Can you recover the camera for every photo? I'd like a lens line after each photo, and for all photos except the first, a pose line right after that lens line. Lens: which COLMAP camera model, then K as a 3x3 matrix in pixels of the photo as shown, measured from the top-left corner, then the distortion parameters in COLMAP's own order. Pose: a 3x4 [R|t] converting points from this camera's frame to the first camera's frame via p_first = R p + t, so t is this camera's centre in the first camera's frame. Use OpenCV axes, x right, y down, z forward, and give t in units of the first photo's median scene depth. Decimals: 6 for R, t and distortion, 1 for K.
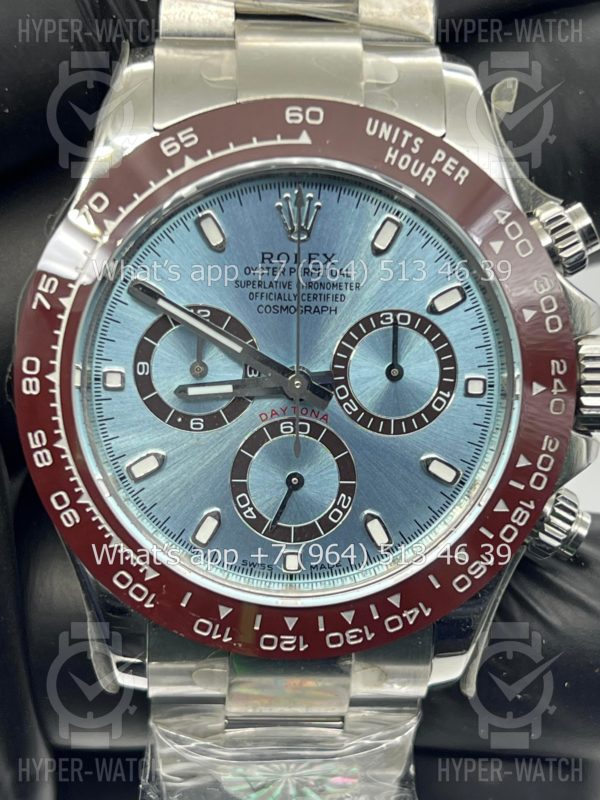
lens RADIAL K [[1811.4, 0, 288.7], [0, 1811.4, 399.2], [0, 0, 1]] dist [0.205691, -0.377996]
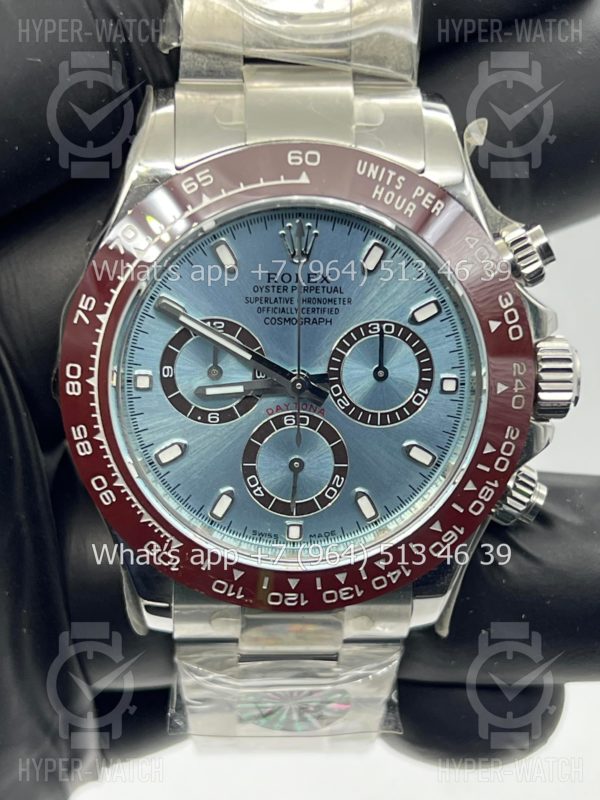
lens RADIAL K [[1811.4, 0, 288.7], [0, 1811.4, 399.2], [0, 0, 1]] dist [0.205691, -0.377996]
pose [[0.999996, -0.002653, -0.000947, -0.000445], [0.002729, 0.995672, 0.092894, -0.108210], [0.000697, -0.092896, 0.995676, -0.176985]]
